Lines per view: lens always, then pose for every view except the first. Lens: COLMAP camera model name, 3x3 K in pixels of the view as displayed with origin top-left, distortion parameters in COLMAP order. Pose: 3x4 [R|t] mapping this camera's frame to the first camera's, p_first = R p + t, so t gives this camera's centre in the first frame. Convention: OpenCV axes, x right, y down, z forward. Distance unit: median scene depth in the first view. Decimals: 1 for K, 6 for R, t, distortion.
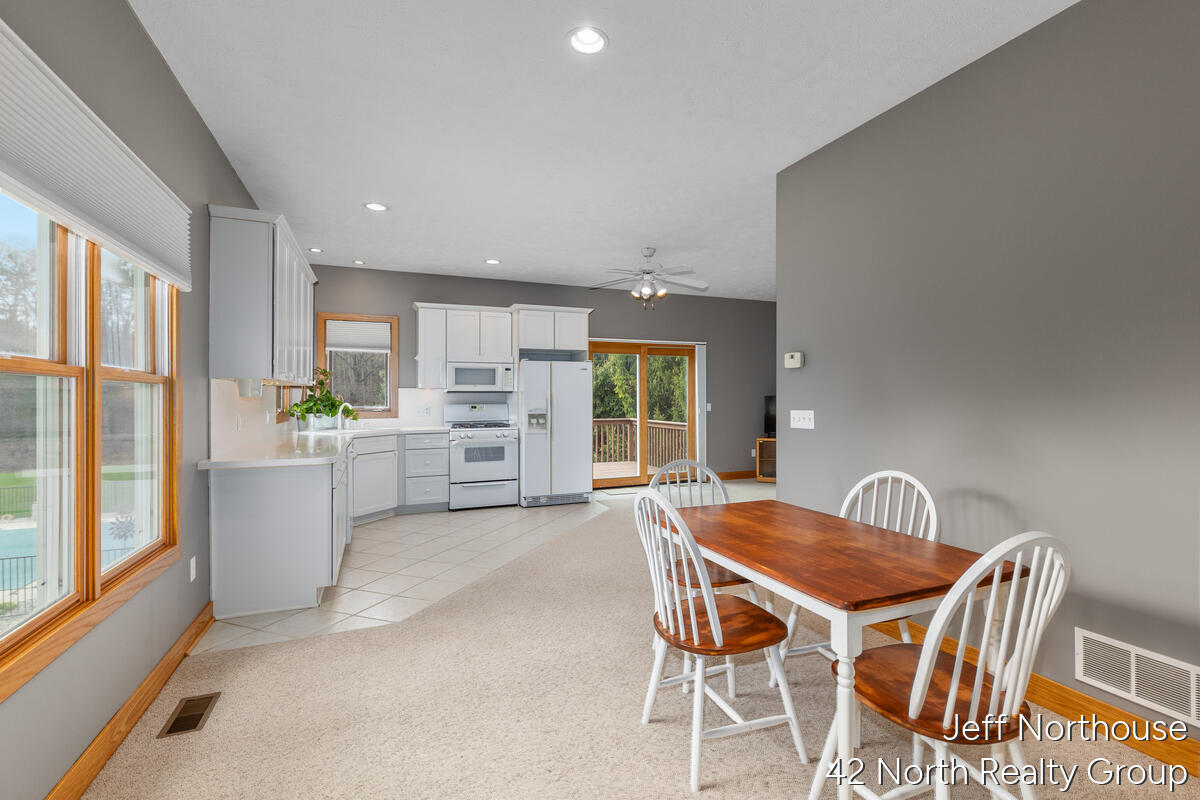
lens RADIAL K [[542.6, 0, 606.1], [0, 542.6, 396.4], [0, 0, 1]] dist [0.012953, 0.000142]
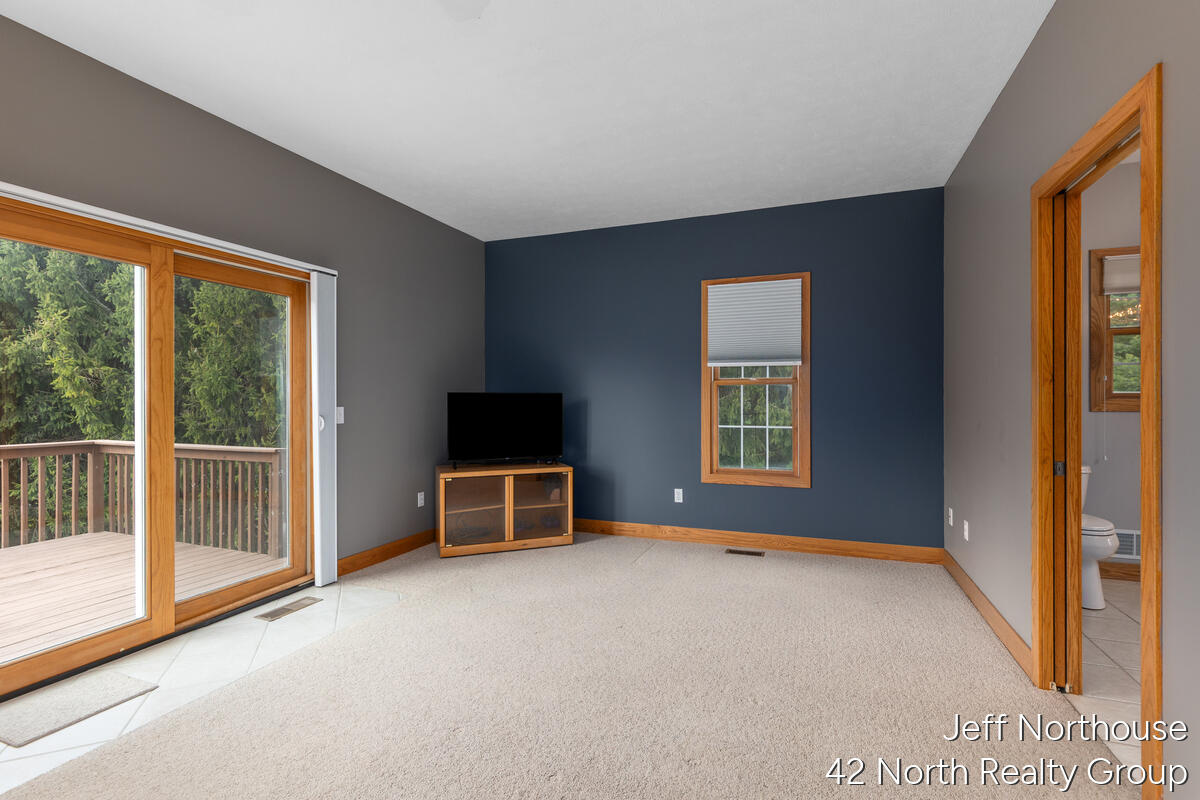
lens RADIAL K [[542.6, 0, 599.8], [0, 542.6, 397.5], [0, 0, 1]] dist [0.012953, 0.000142]
pose [[0.699365, 0.002000, 0.714762, 0.015707], [-0.002451, 0.999997, -0.000400, 0.005995], [-0.714761, -0.001472, 0.699368, 0.600816]]
